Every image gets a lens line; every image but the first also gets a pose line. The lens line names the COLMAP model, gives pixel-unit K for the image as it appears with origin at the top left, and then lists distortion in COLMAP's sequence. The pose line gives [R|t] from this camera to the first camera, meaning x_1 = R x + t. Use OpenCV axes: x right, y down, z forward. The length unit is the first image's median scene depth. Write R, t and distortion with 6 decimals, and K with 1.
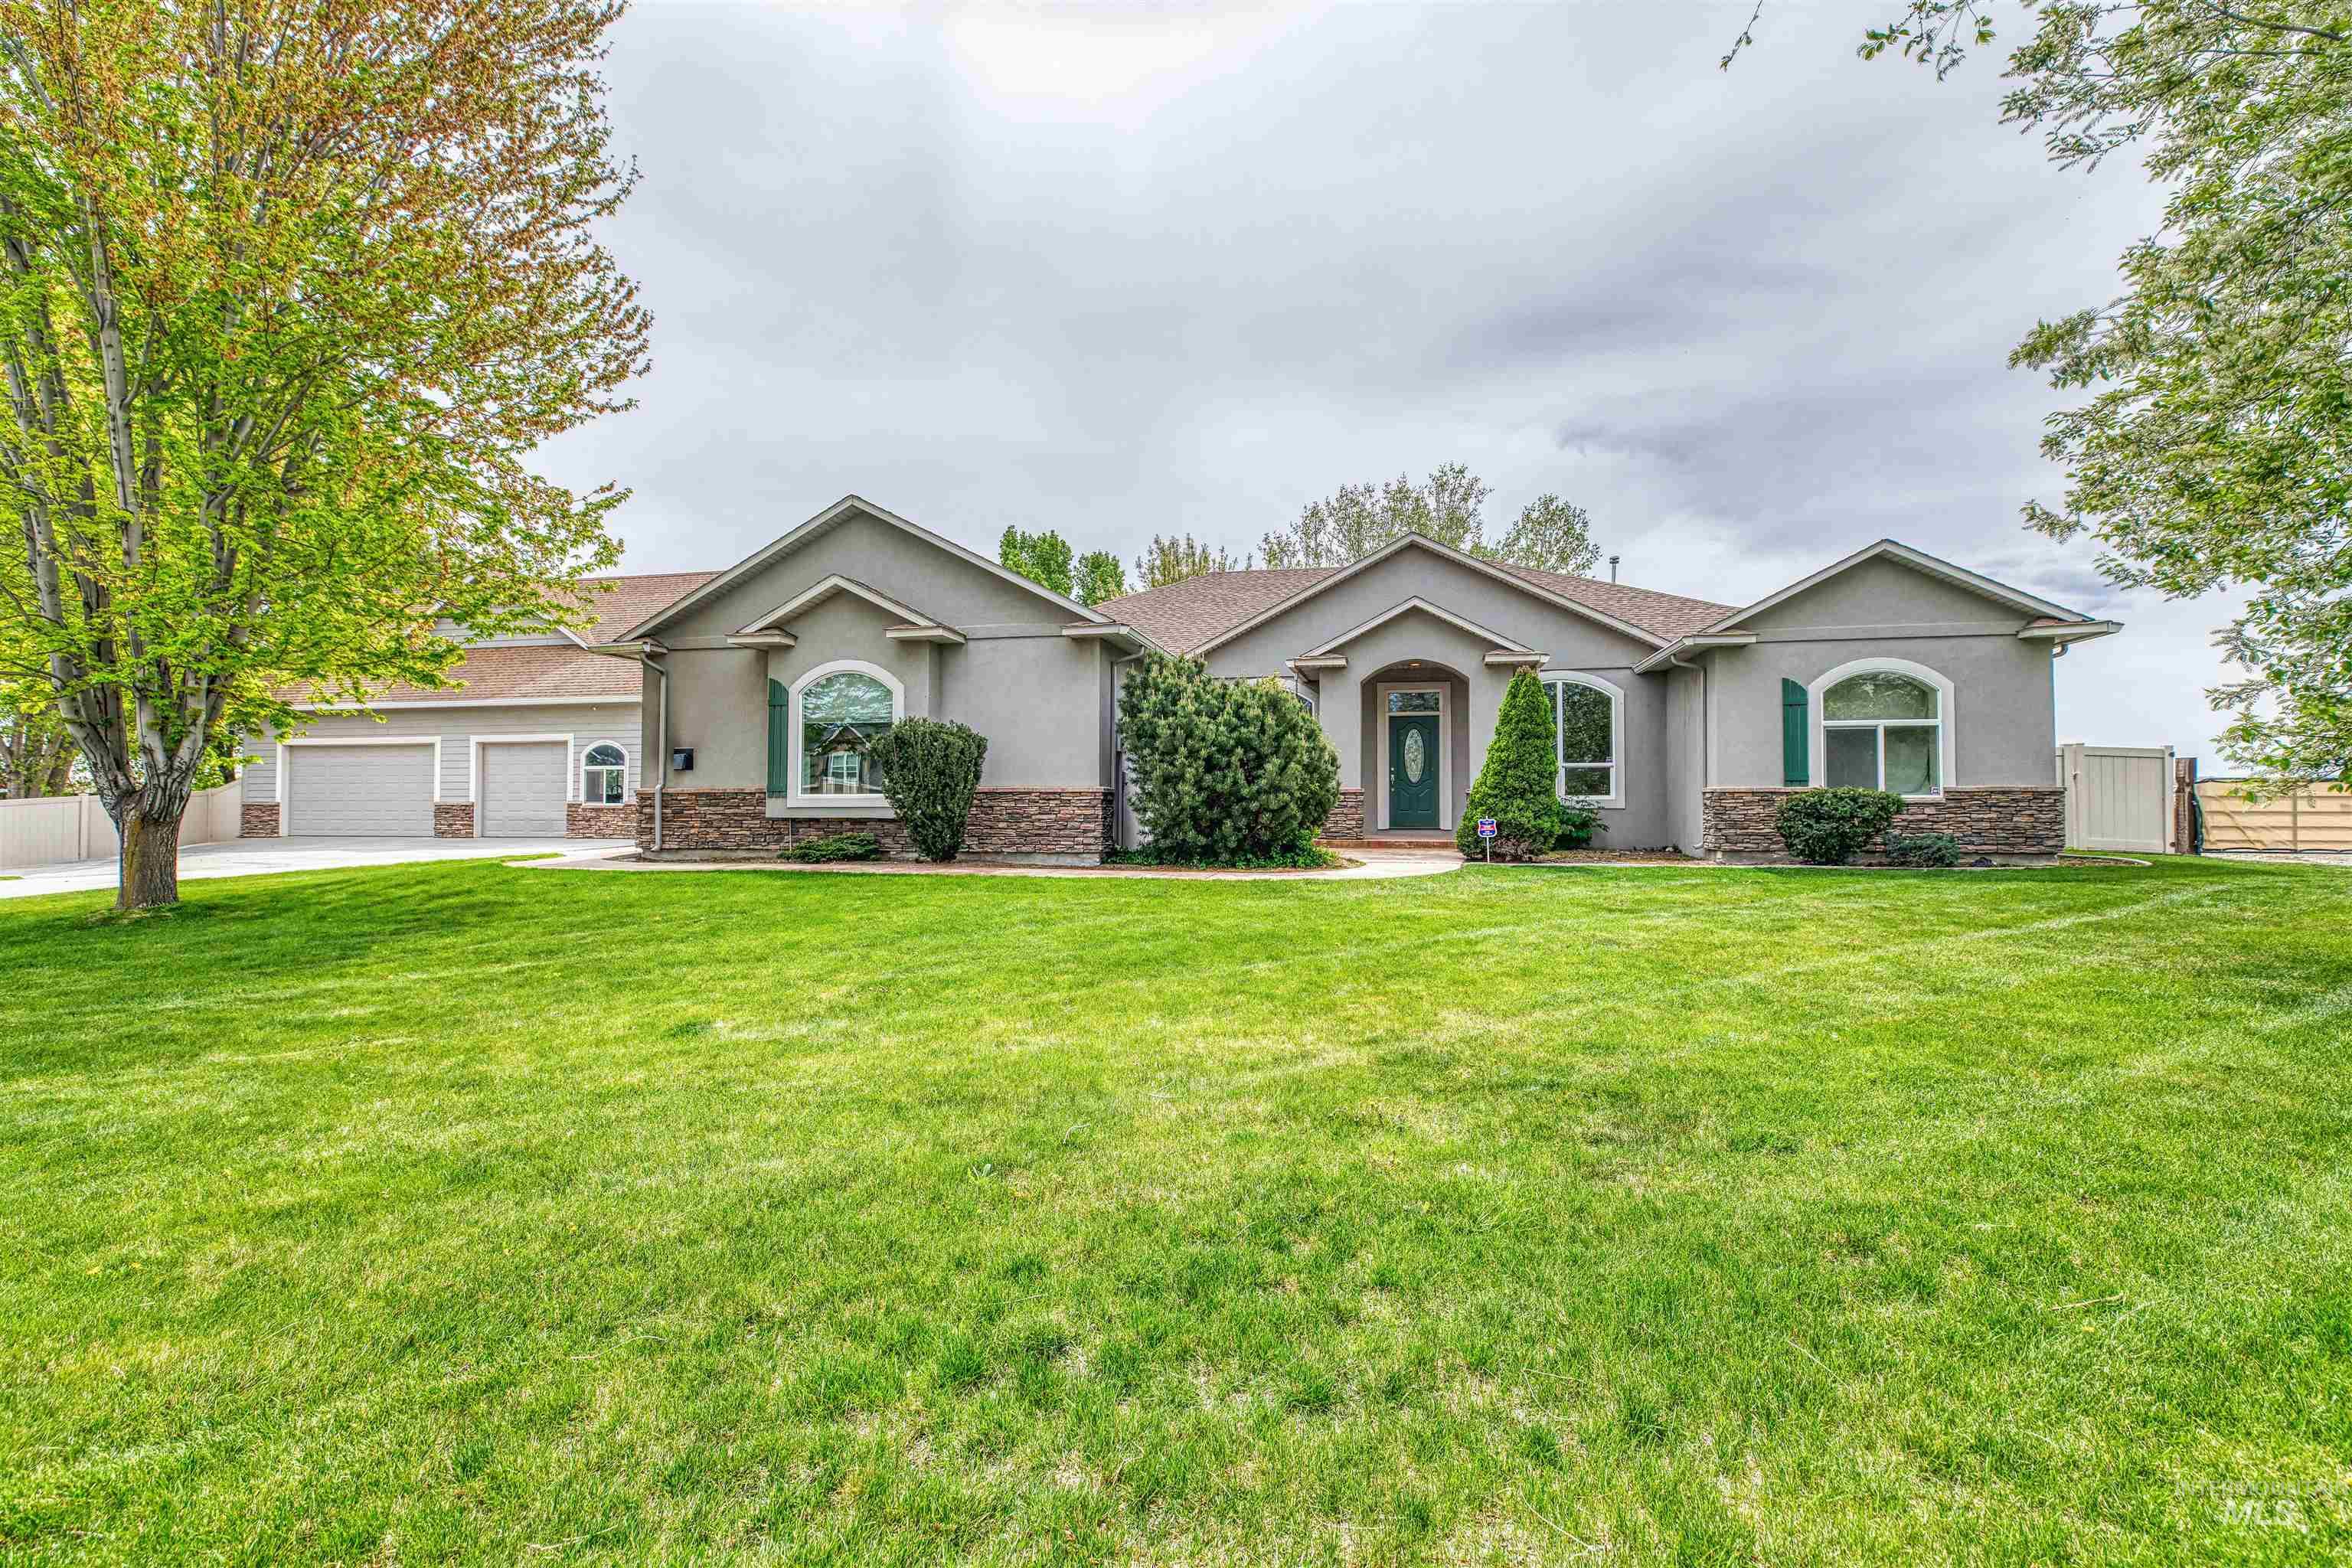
lens RADIAL K [[1073.5, 0, 1179.9], [0, 1073.5, 776.9], [0, 0, 1]] dist [0.005531, -0.000363]
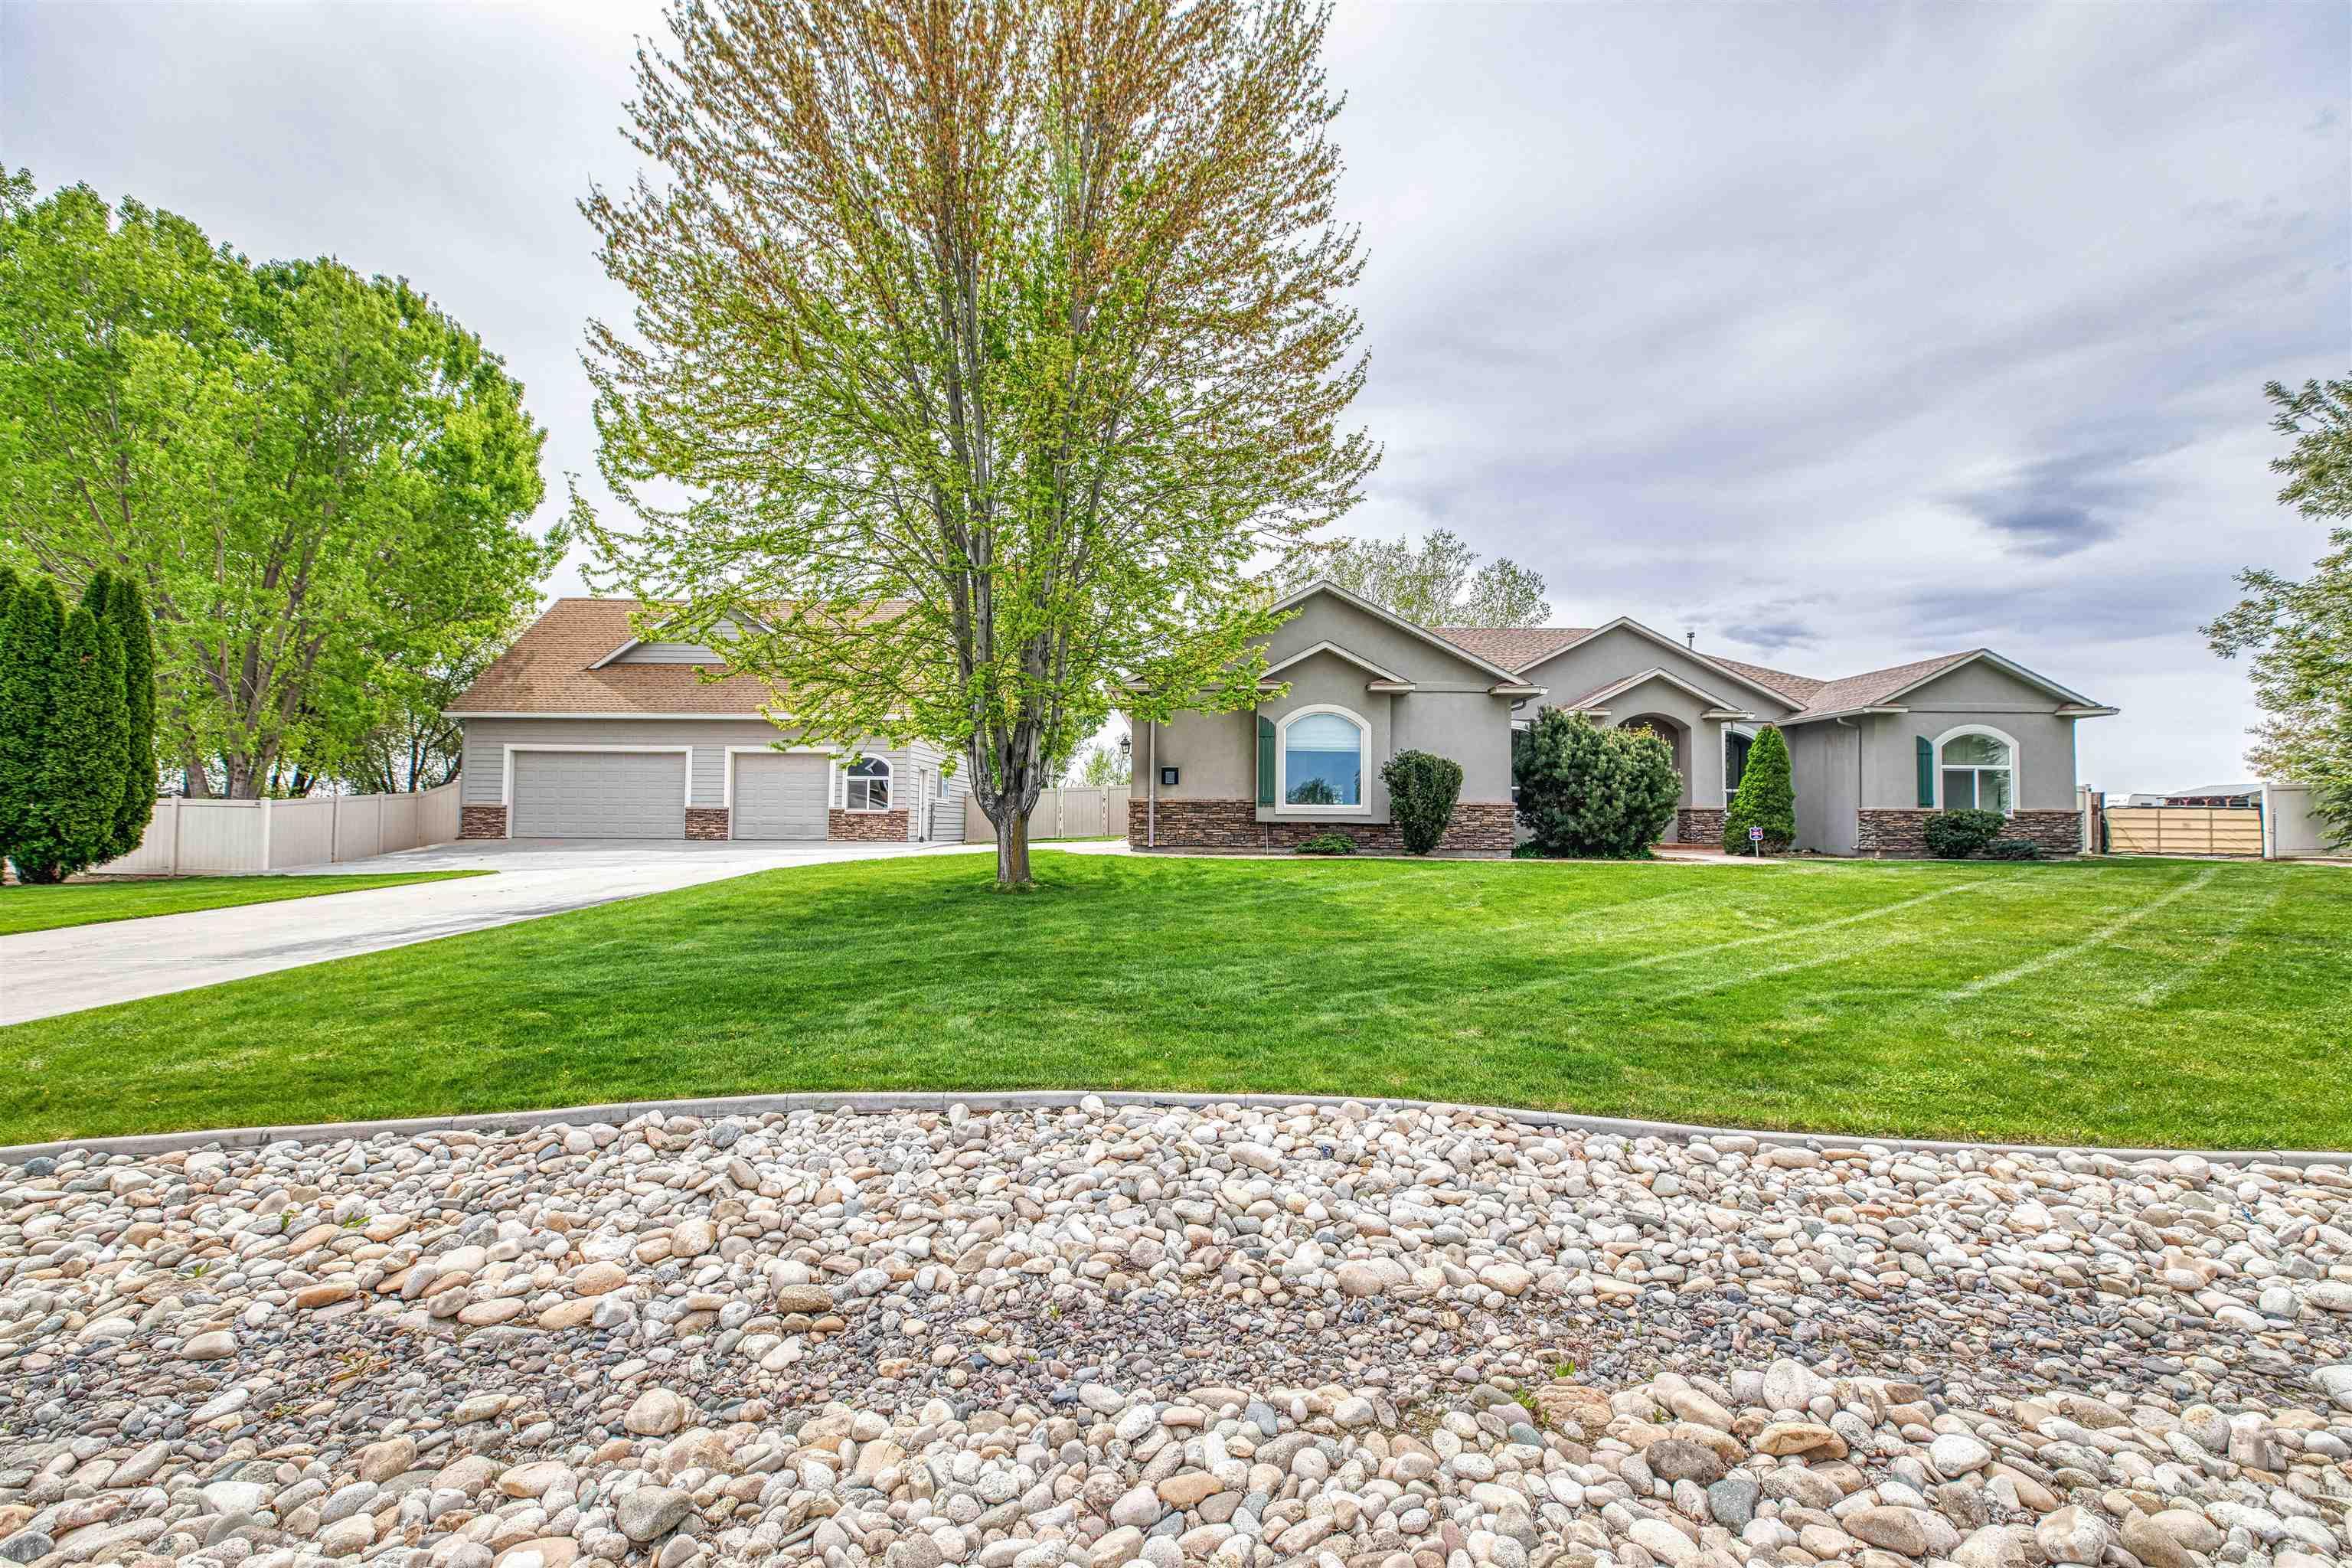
lens RADIAL K [[1073.5, 0, 1174.3], [0, 1073.5, 783.5], [0, 0, 1]] dist [0.005531, -0.000363]
pose [[0.978953, 0.017047, 0.203374, -0.716086], [-0.015373, 0.999834, -0.009806, 0.005180], [-0.203507, 0.006473, 0.979052, -0.249846]]
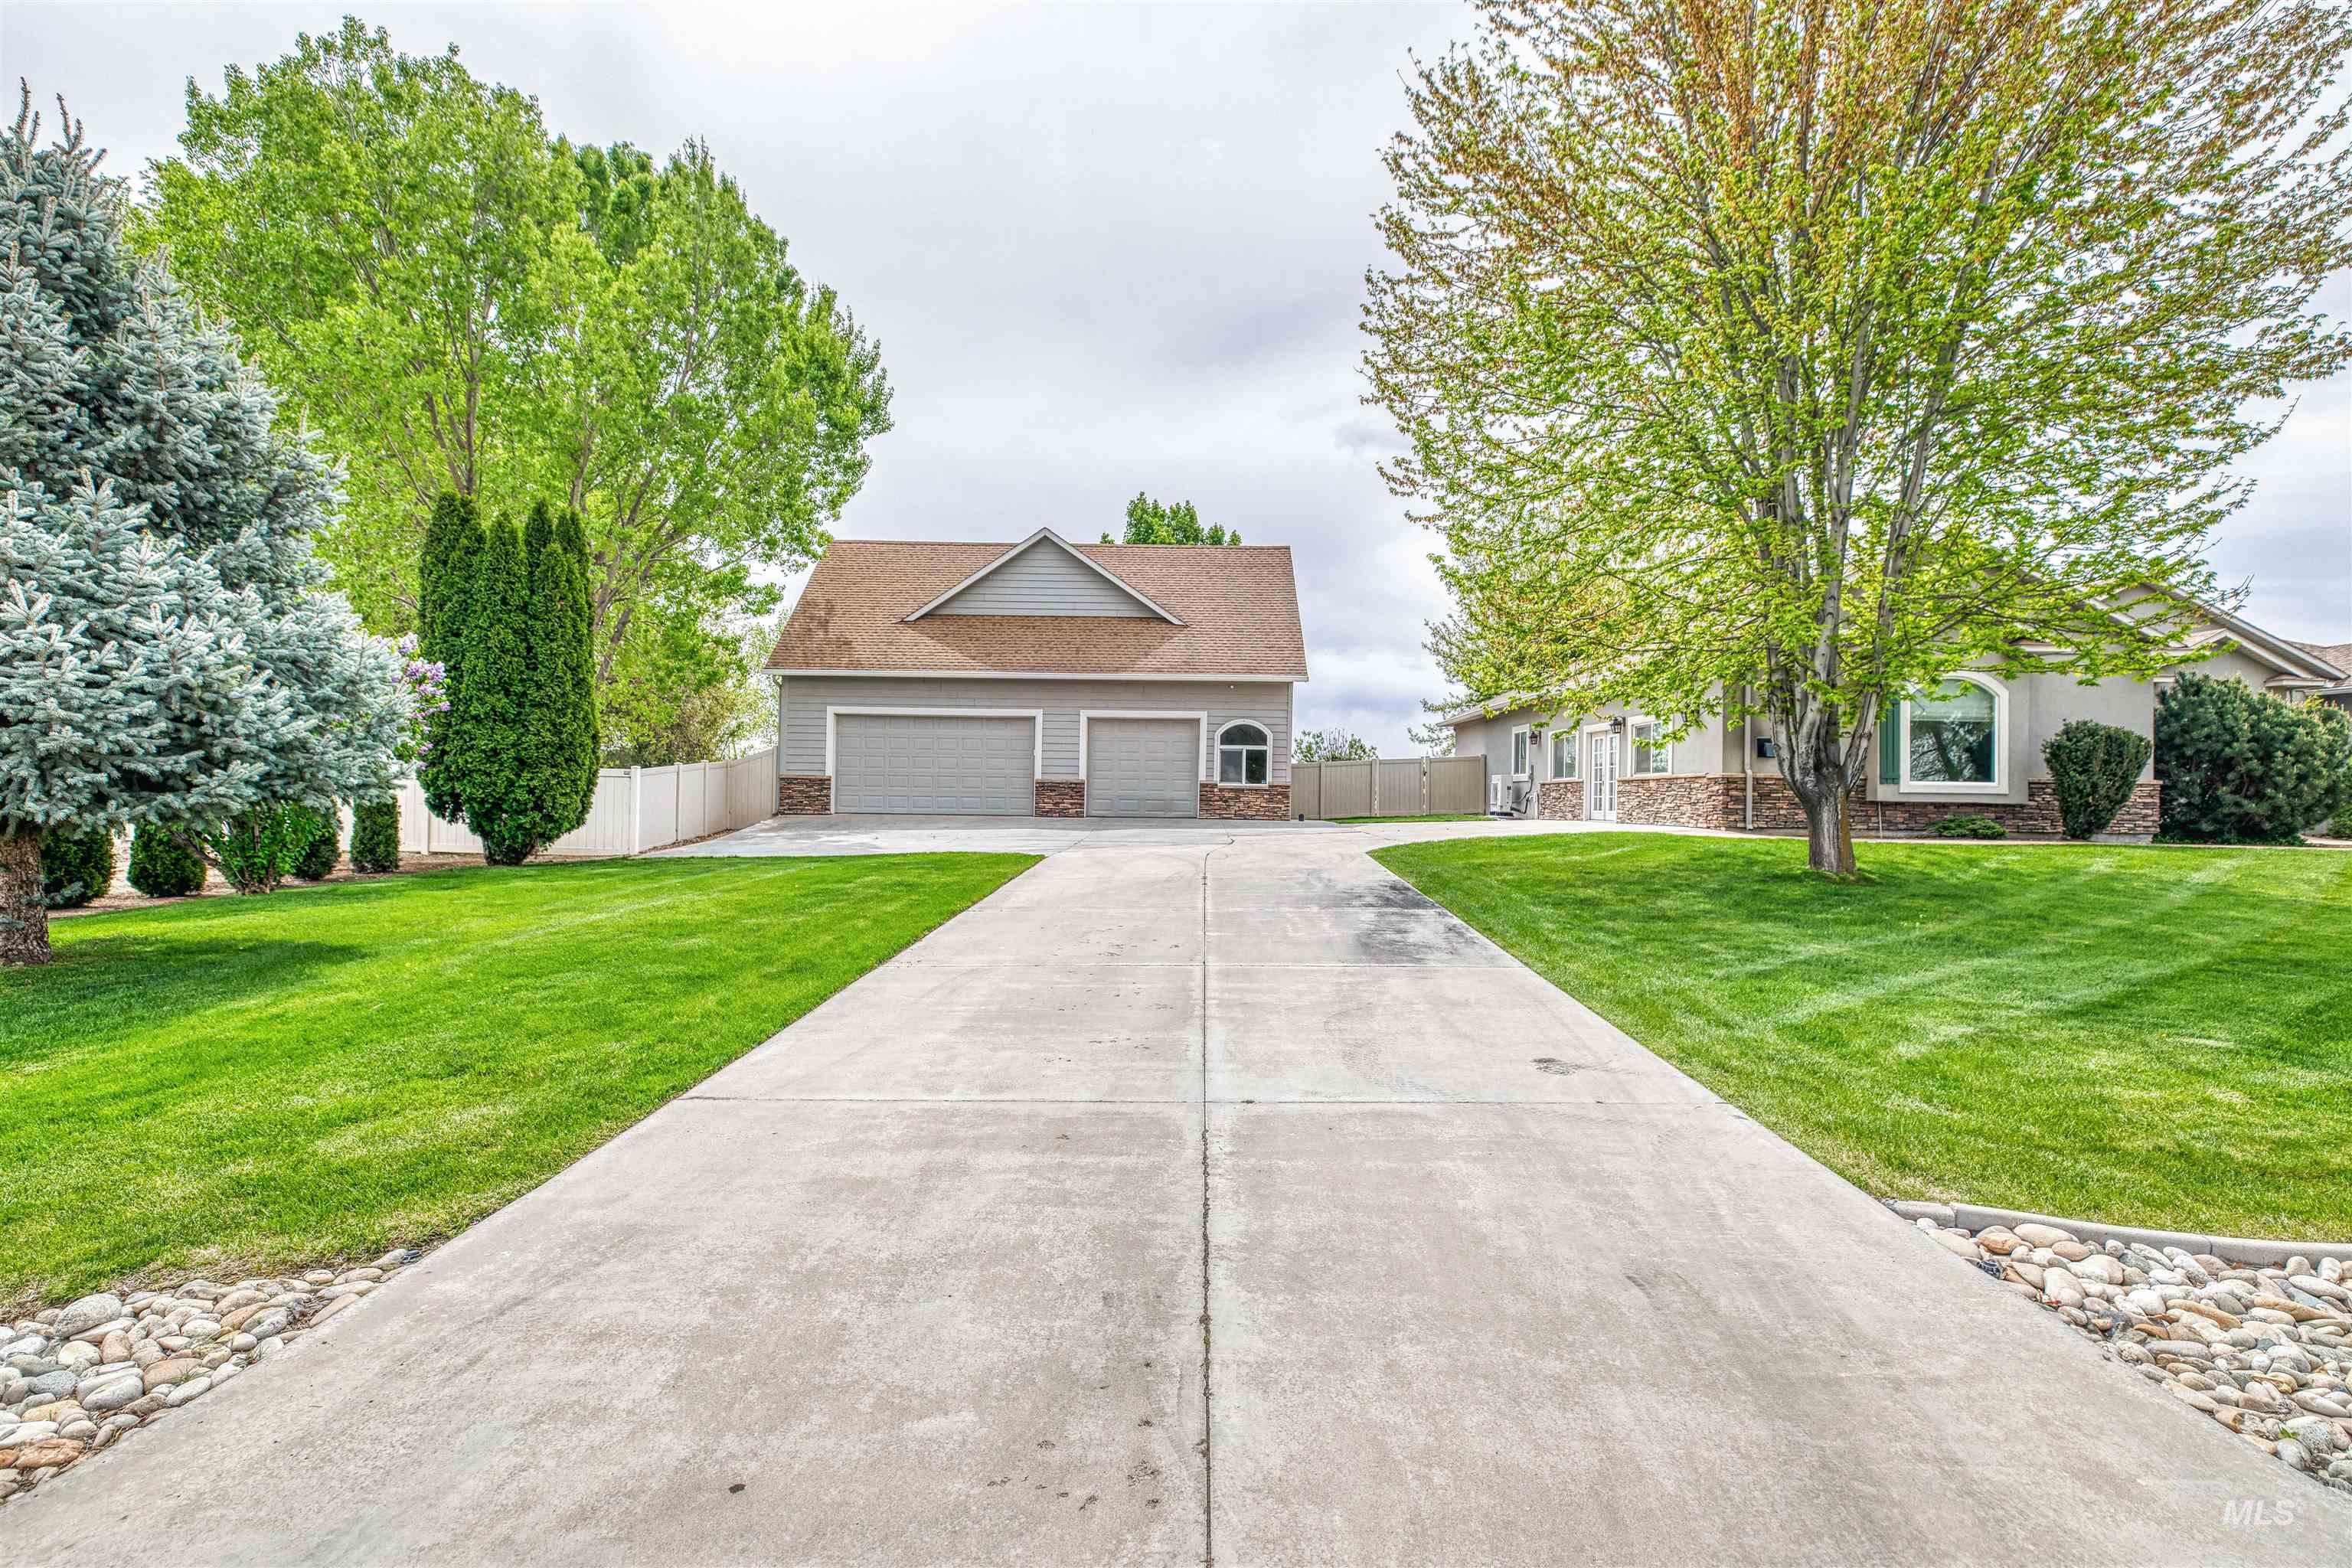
lens RADIAL K [[1187.0, 0, 1158.5], [0, 1187.0, 768.9], [0, 0, 1]] dist [0.016408, 0.000207]
pose [[0.973449, 0.020085, 0.228020, -1.365423], [-0.021219, 0.999772, 0.002524, 0.015793], [-0.227917, -0.007295, 0.973653, -0.069180]]
